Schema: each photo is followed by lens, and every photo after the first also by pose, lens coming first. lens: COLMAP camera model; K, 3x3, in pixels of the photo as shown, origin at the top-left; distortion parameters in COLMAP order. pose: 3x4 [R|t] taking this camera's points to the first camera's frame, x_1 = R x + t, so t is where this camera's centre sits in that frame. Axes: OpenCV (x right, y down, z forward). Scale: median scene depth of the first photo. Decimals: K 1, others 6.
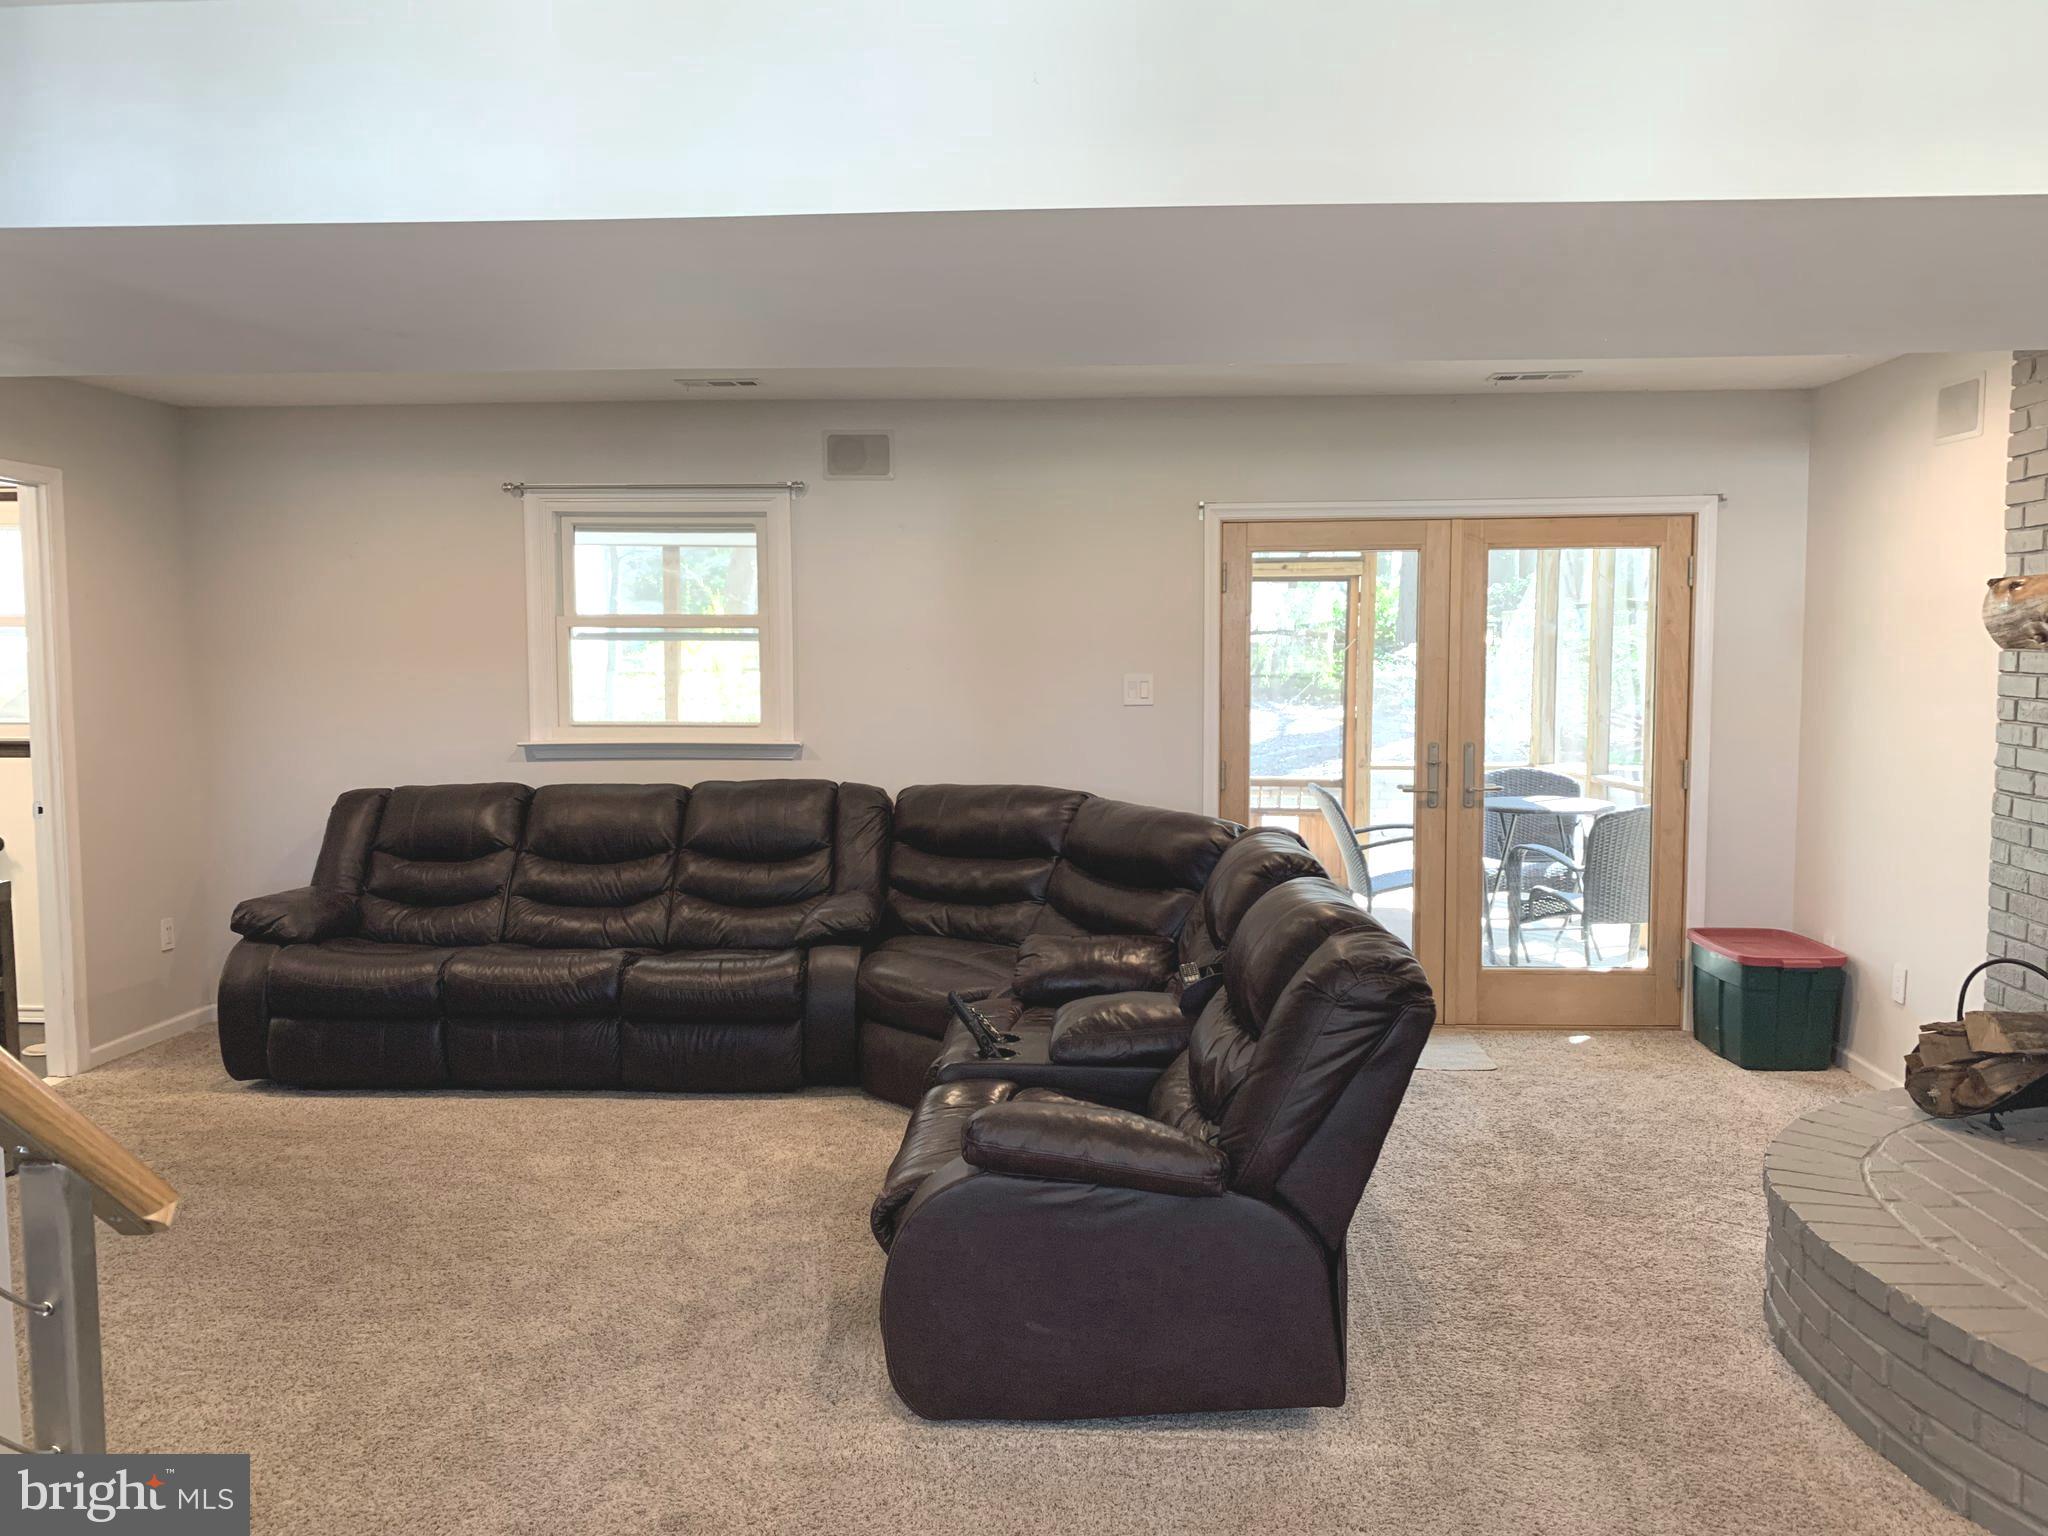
lens RADIAL K [[1556.3, 0, 1022.0], [0, 1556.3, 765.8], [0, 0, 1]] dist [-0.014446, -0.006664]
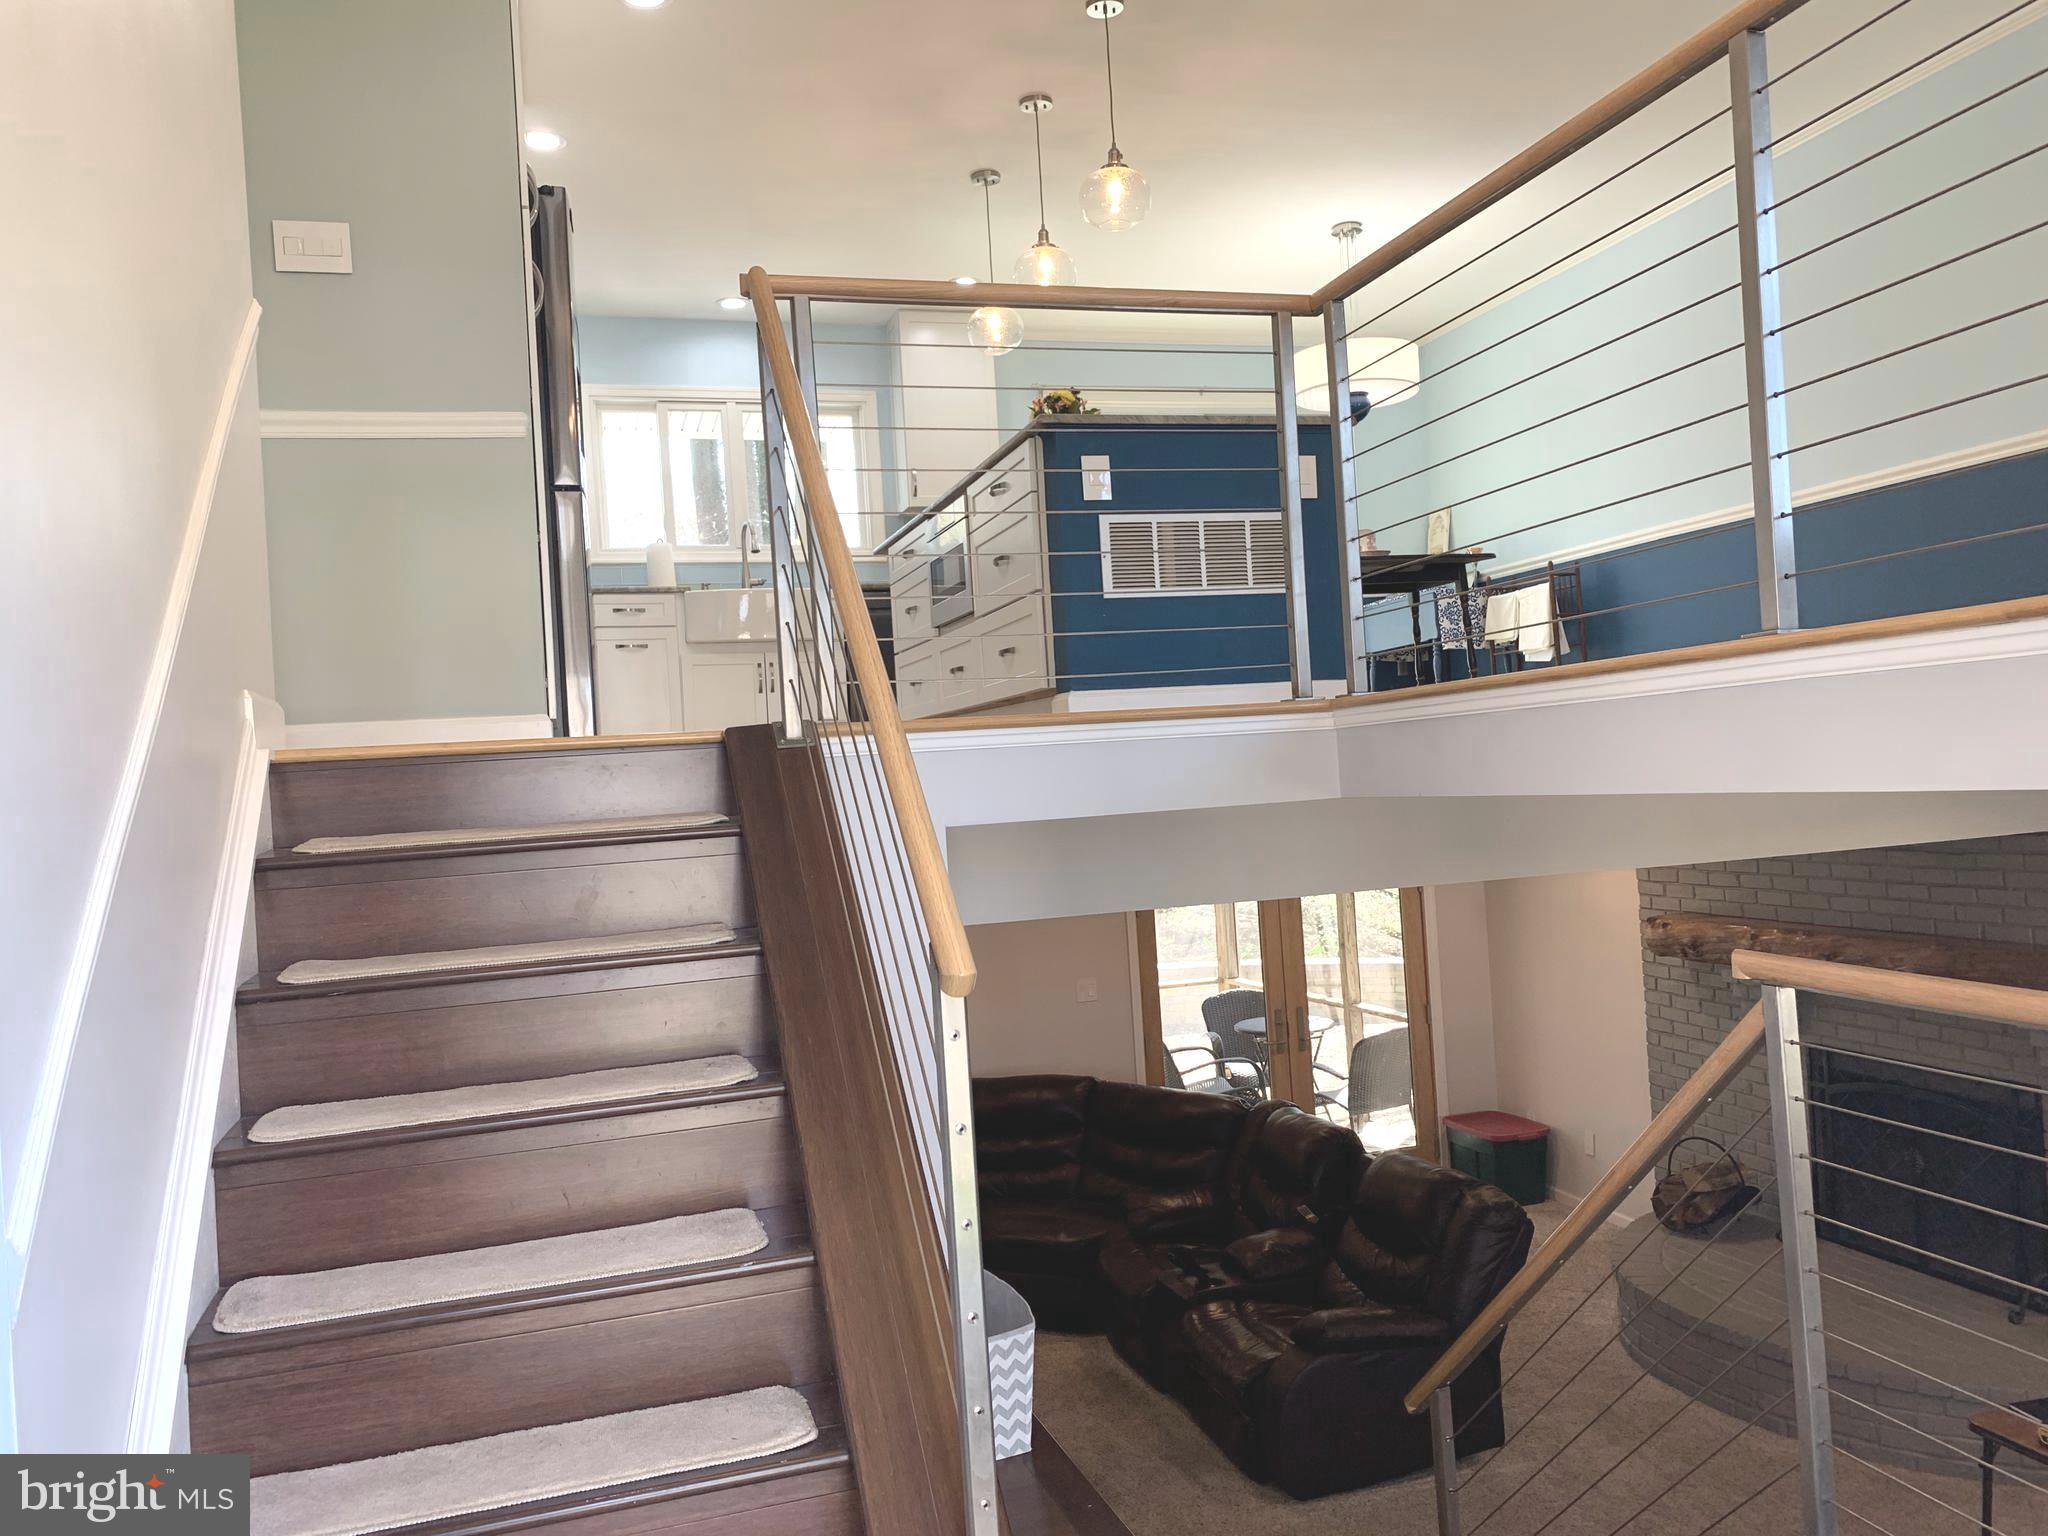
lens RADIAL K [[1556.3, 0, 1028.2], [0, 1556.3, 769.7], [0, 0, 1]] dist [-0.014446, -0.006664]
pose [[0.934572, -0.046483, 0.352724, -0.619777], [0.078583, 0.993911, -0.077232, -0.194812], [-0.346987, 0.099897, 0.932535, -0.407996]]
